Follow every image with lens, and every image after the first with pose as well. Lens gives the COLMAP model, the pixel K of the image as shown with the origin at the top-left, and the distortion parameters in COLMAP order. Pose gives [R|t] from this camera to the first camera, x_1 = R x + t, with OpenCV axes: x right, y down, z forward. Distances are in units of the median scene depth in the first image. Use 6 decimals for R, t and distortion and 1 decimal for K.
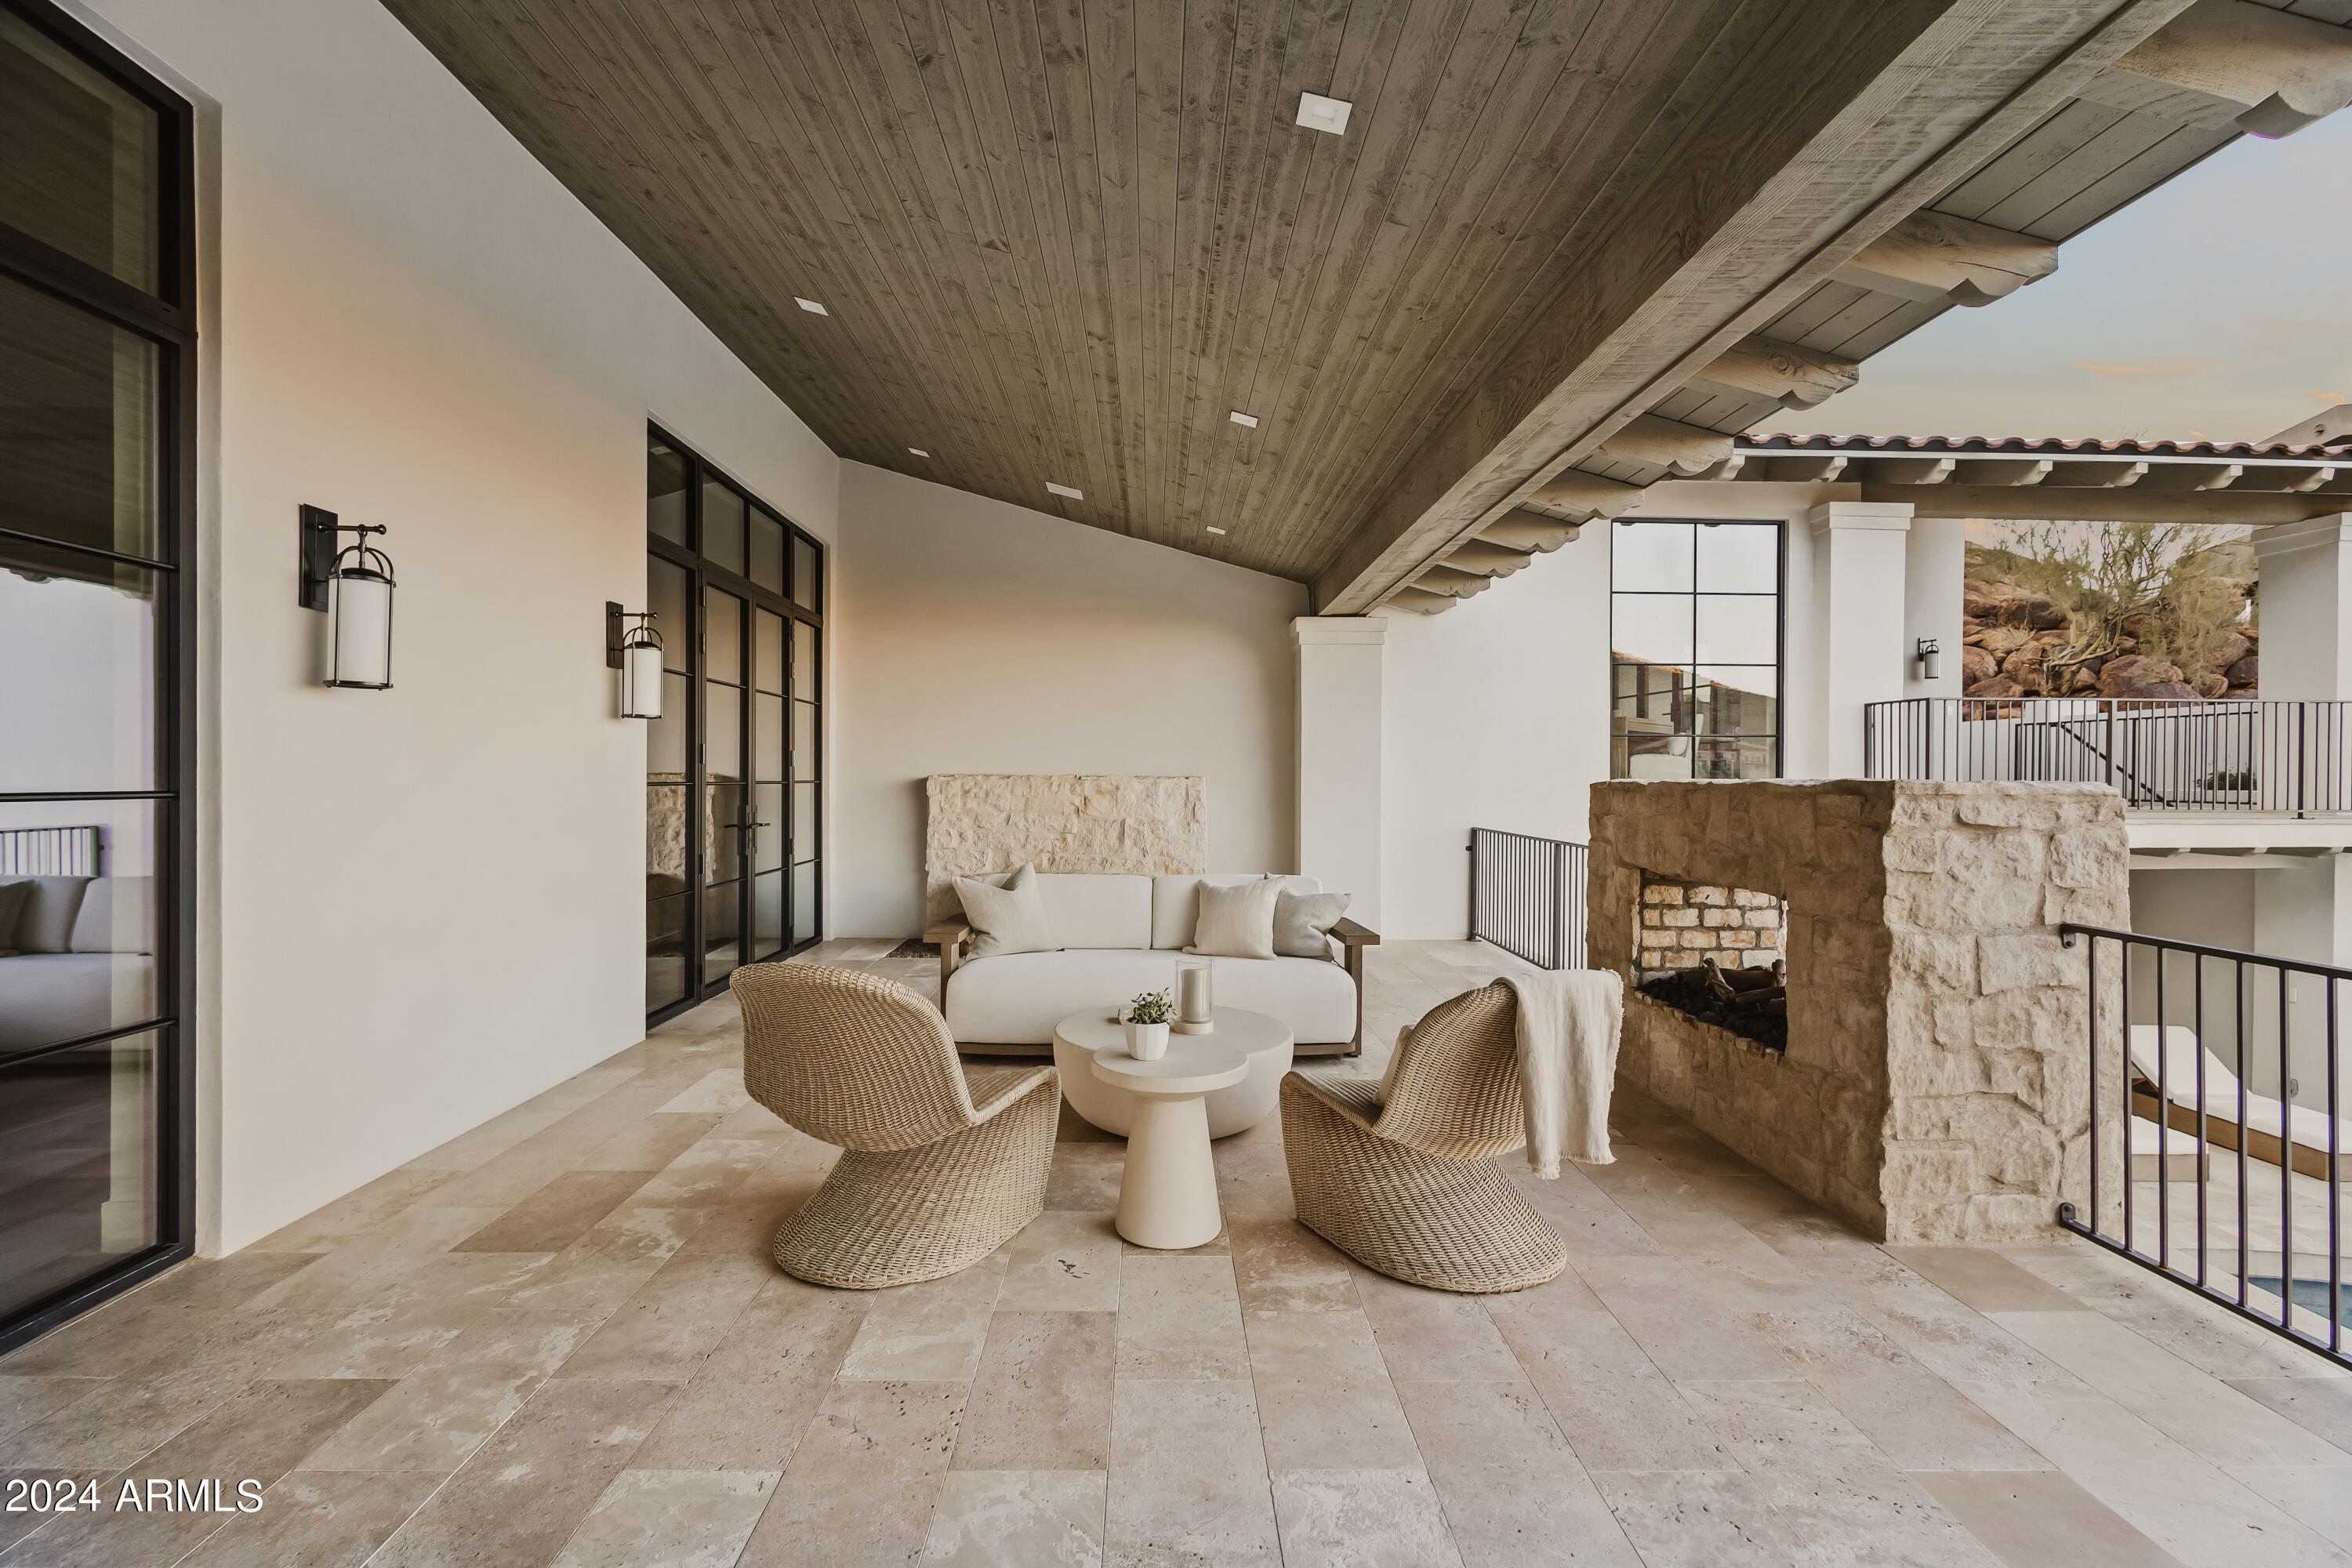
lens RADIAL K [[1079.4, 0, 1174.0], [0, 1079.4, 778.0], [0, 0, 1]] dist [0.004275, 0.000136]
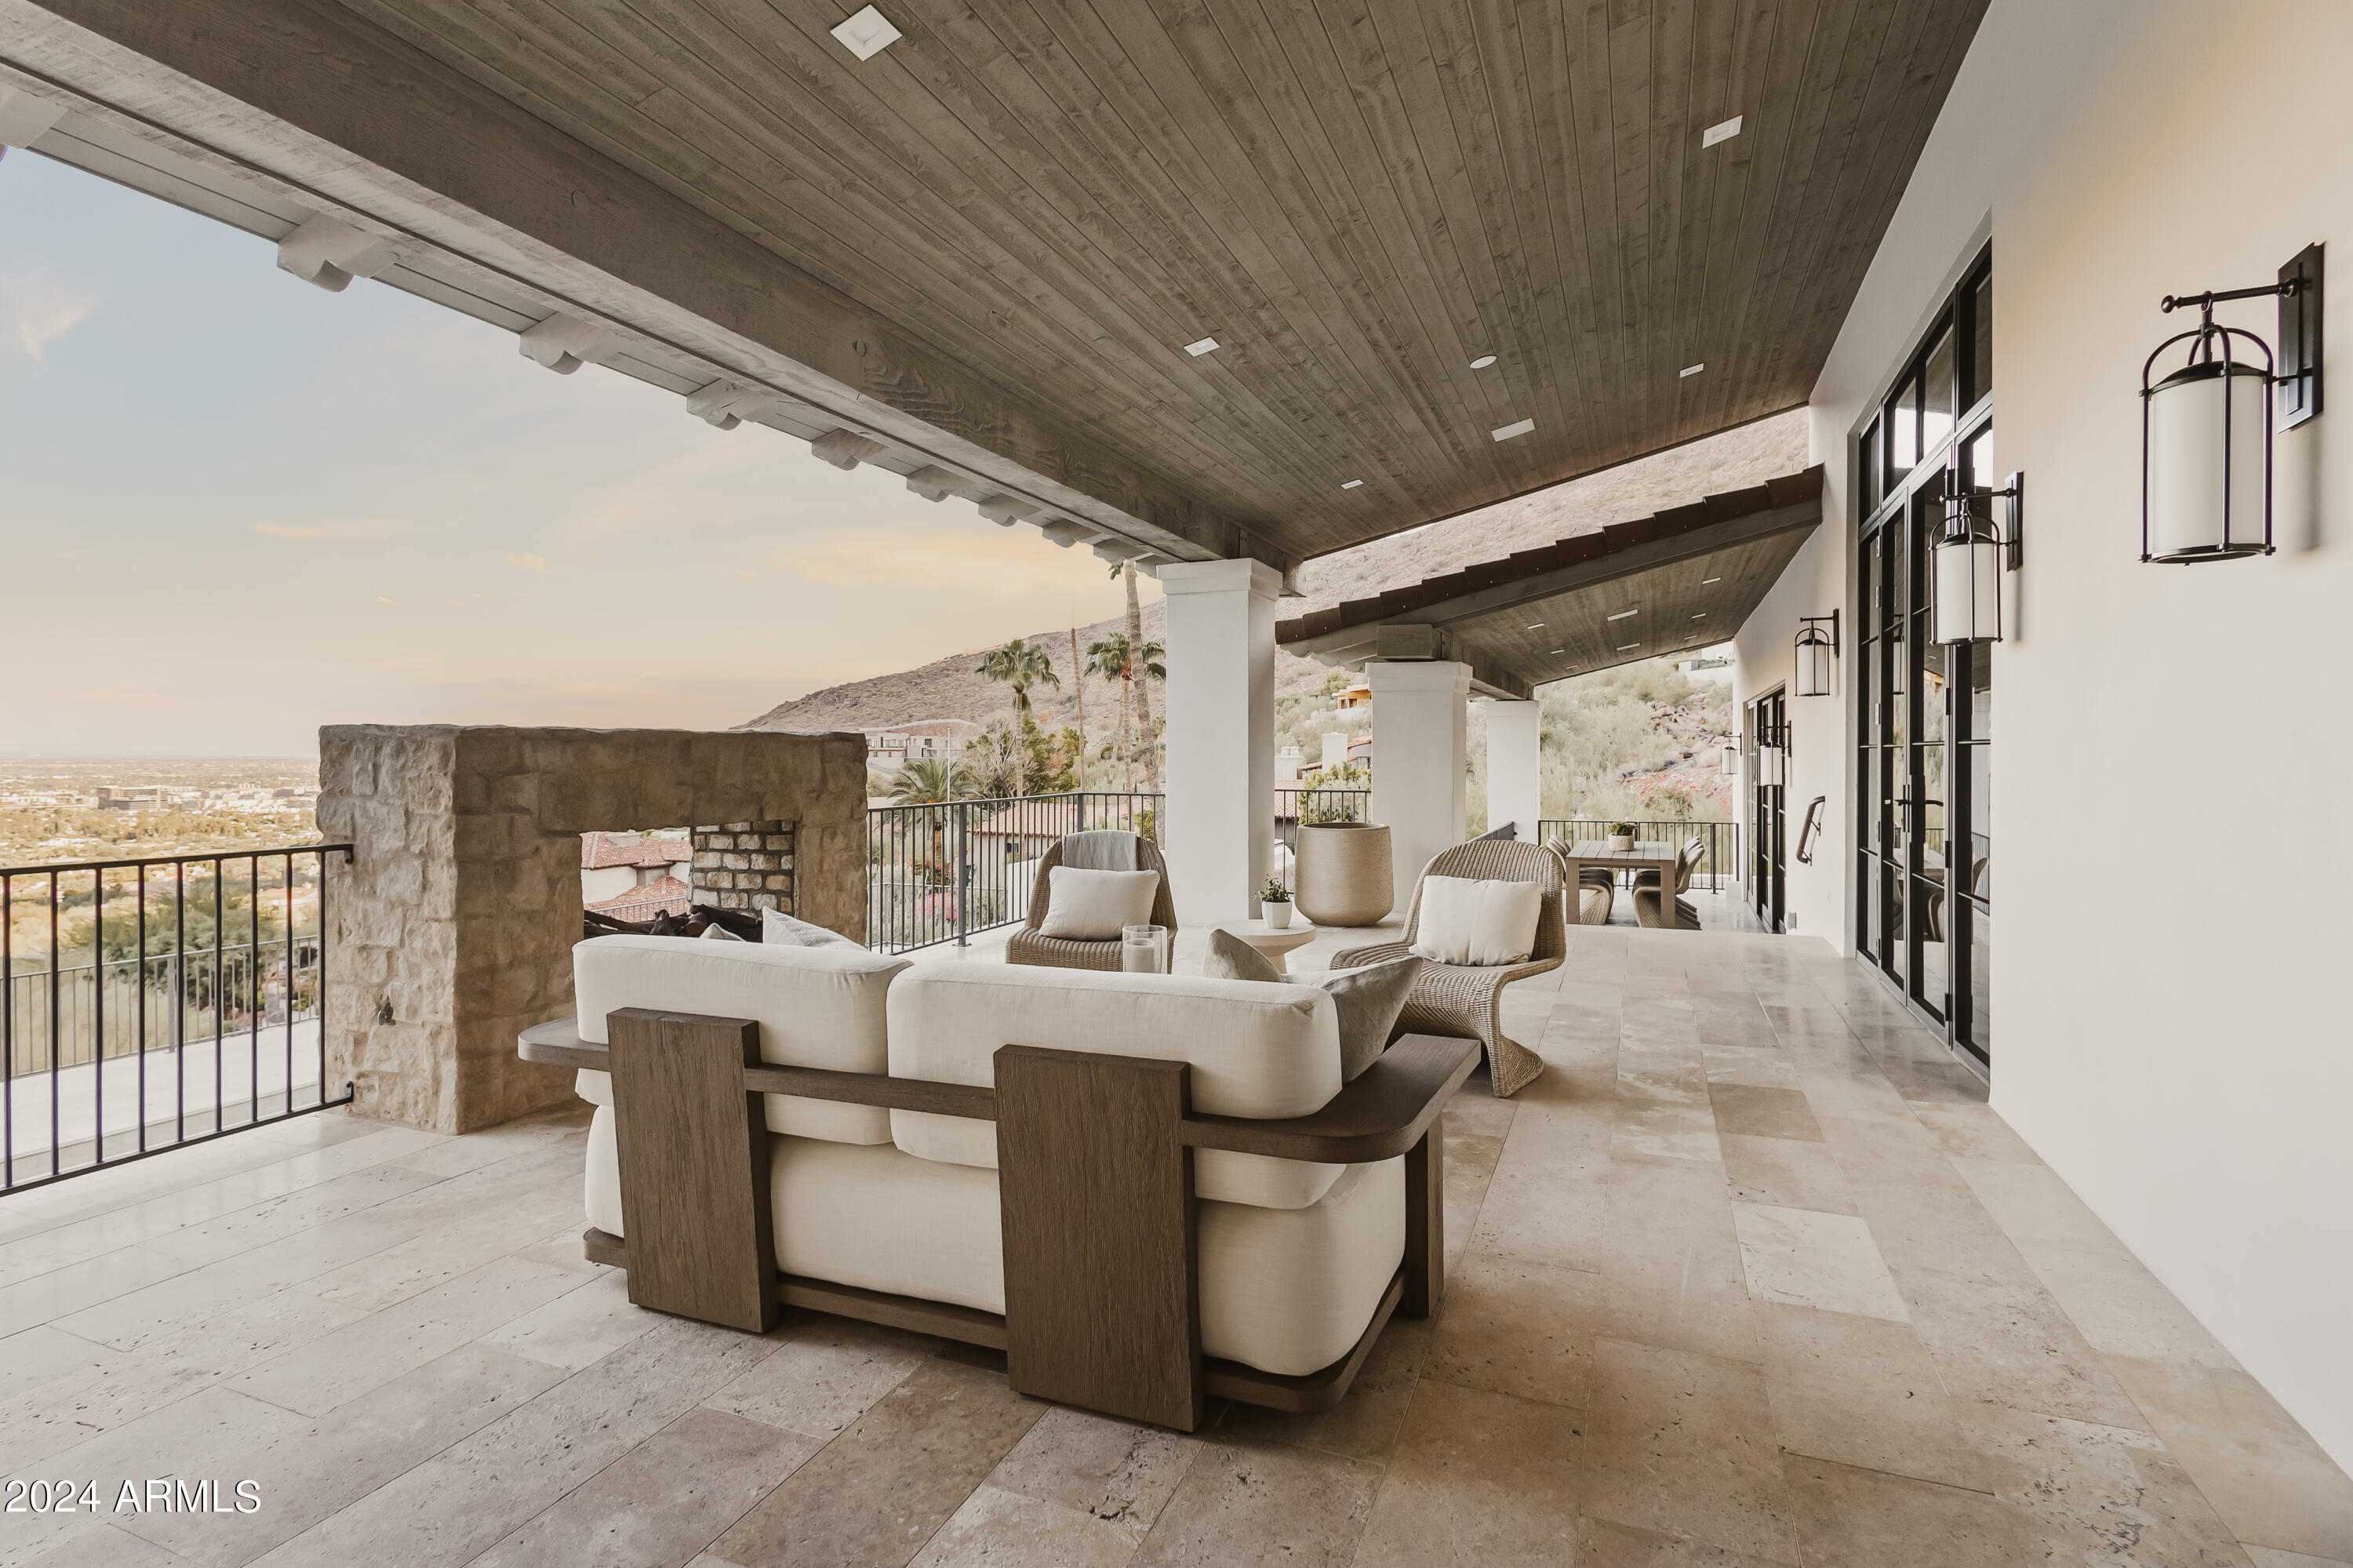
lens RADIAL K [[1149.1, 0, 1157.6], [0, 1149.1, 760.4], [0, 0, 1]] dist [0.003280, -0.000307]
pose [[-0.913724, -0.007333, 0.406269, -0.326862], [-0.003753, 0.999947, 0.009609, 0.017176], [-0.406318, 0.007255, -0.913703, 1.620050]]
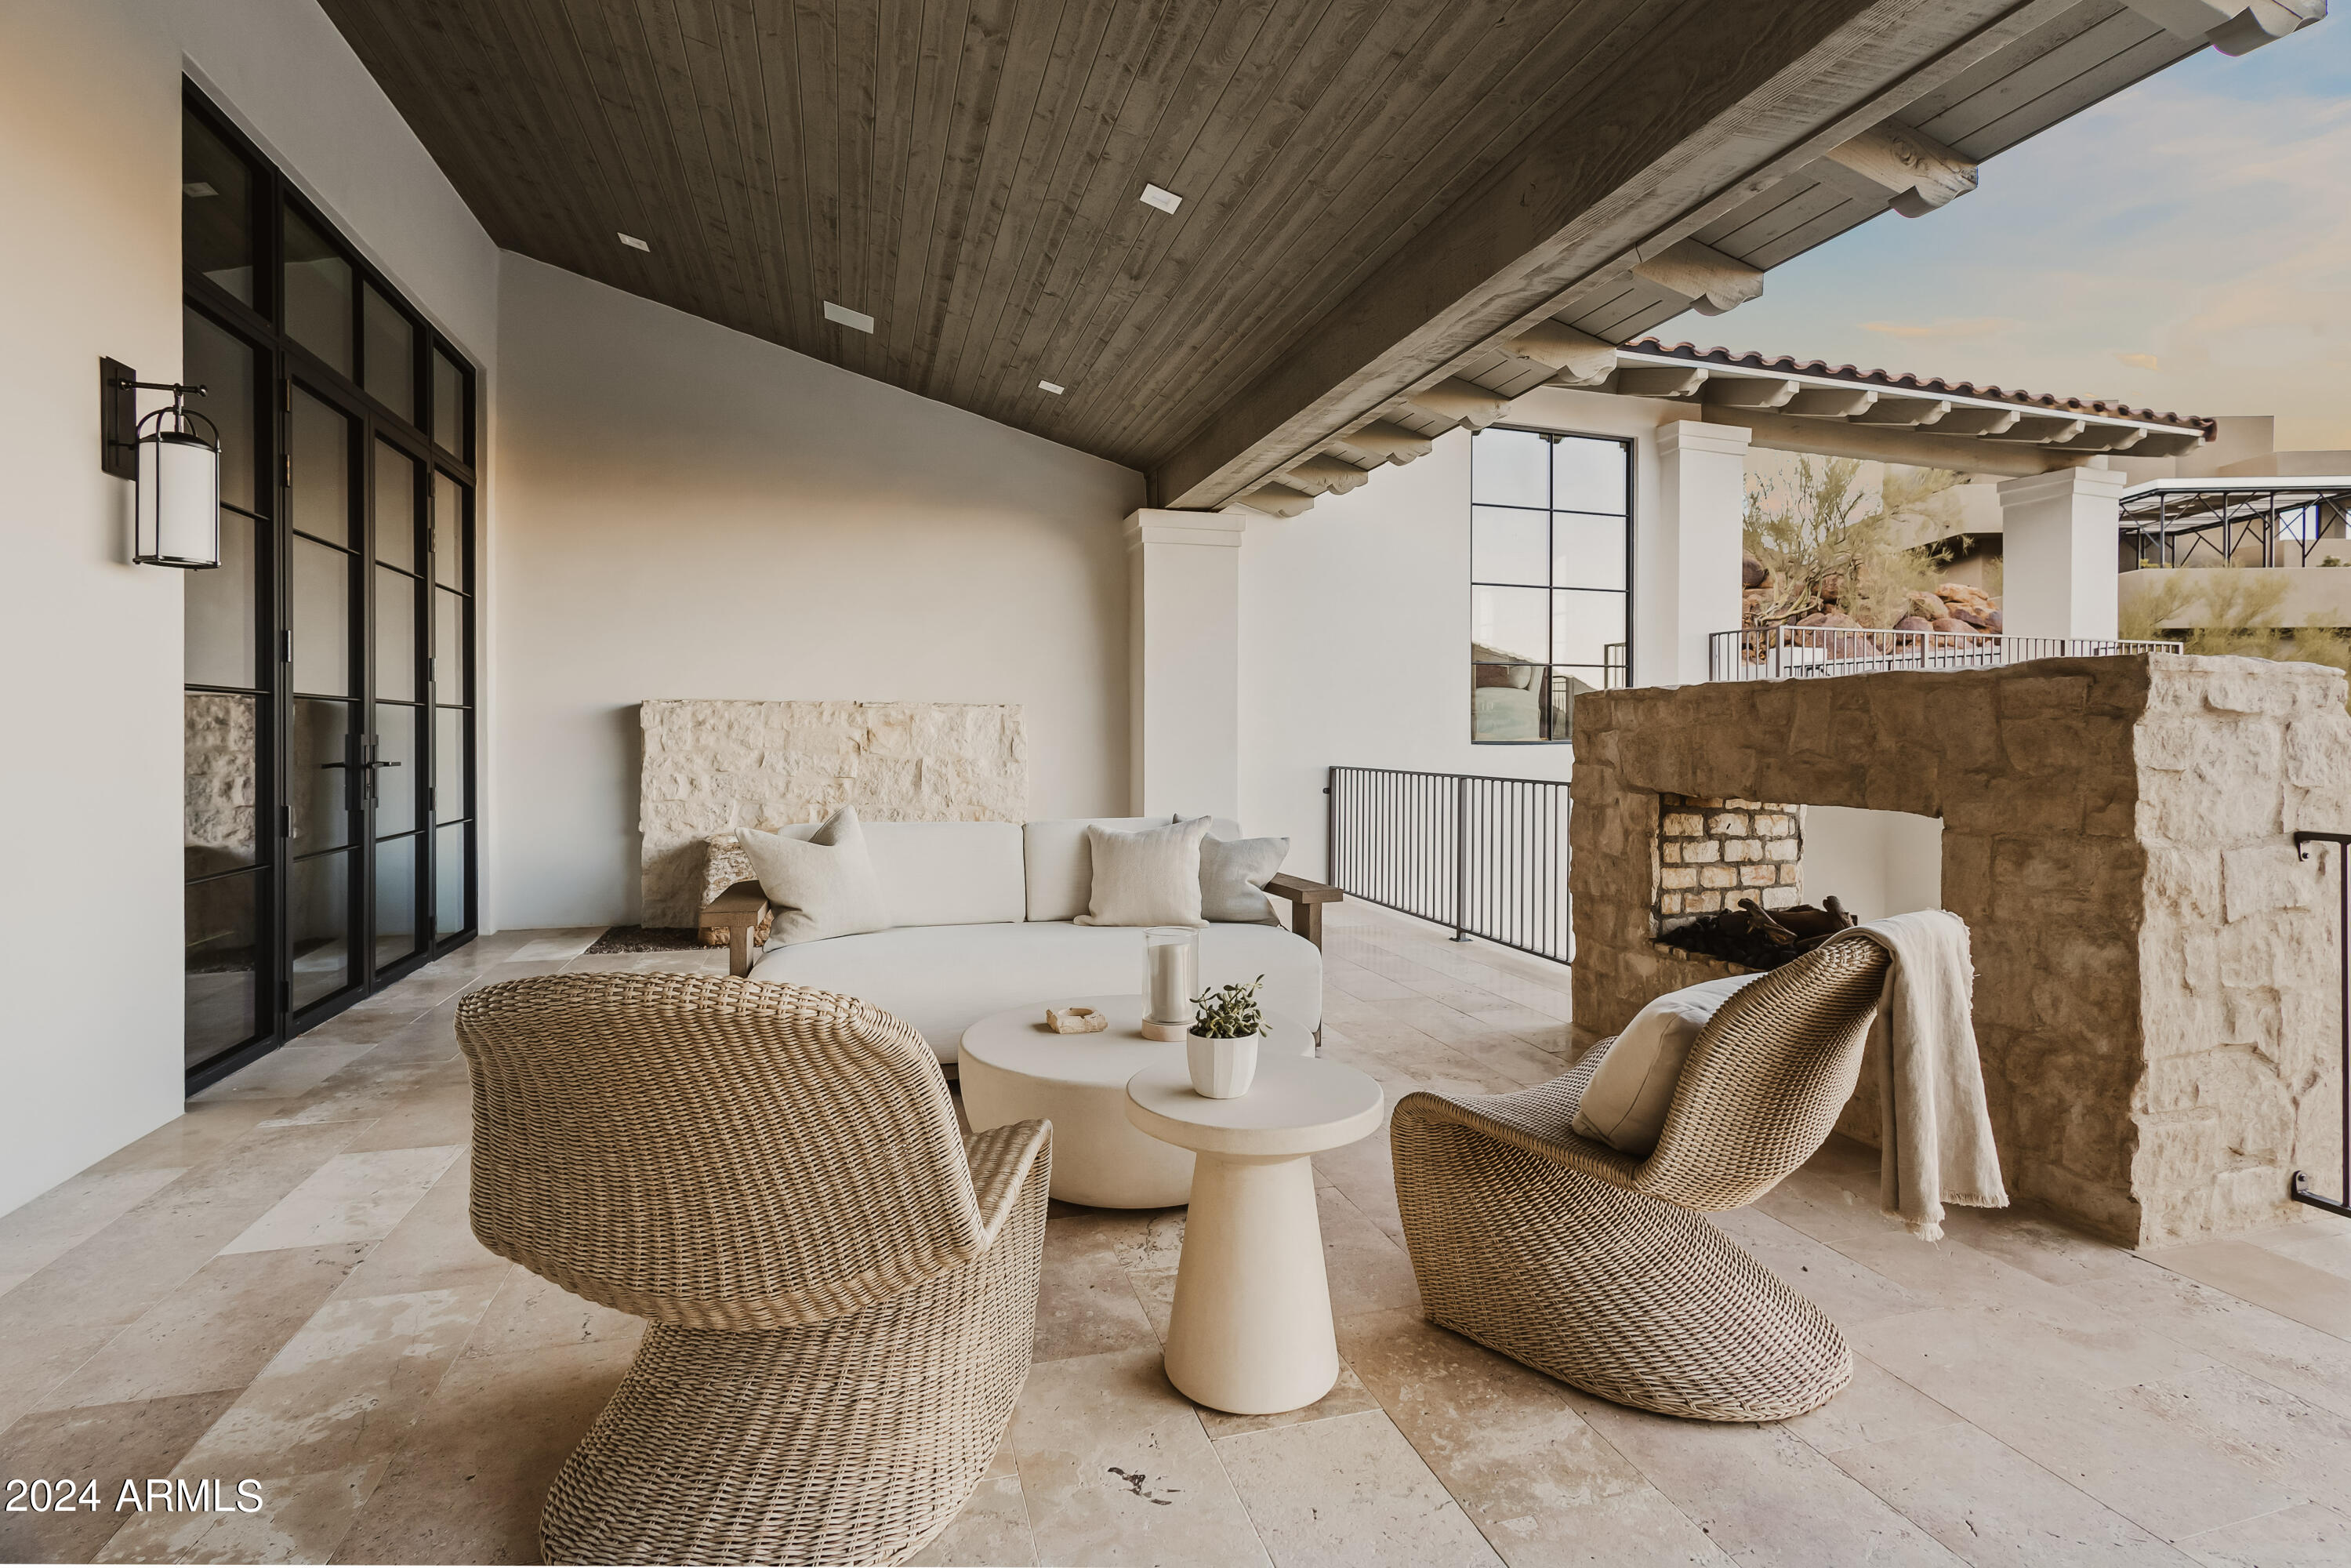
lens RADIAL K [[1160.1, 0, 1212.3], [0, 1160.1, 740.1], [0, 0, 1]] dist [0.007573, -0.002007]
pose [[0.959595, -0.003305, 0.281367, -0.140814], [0.002393, 0.999991, 0.003584, 0.039513], [-0.281376, -0.002765, 0.959594, 0.251771]]
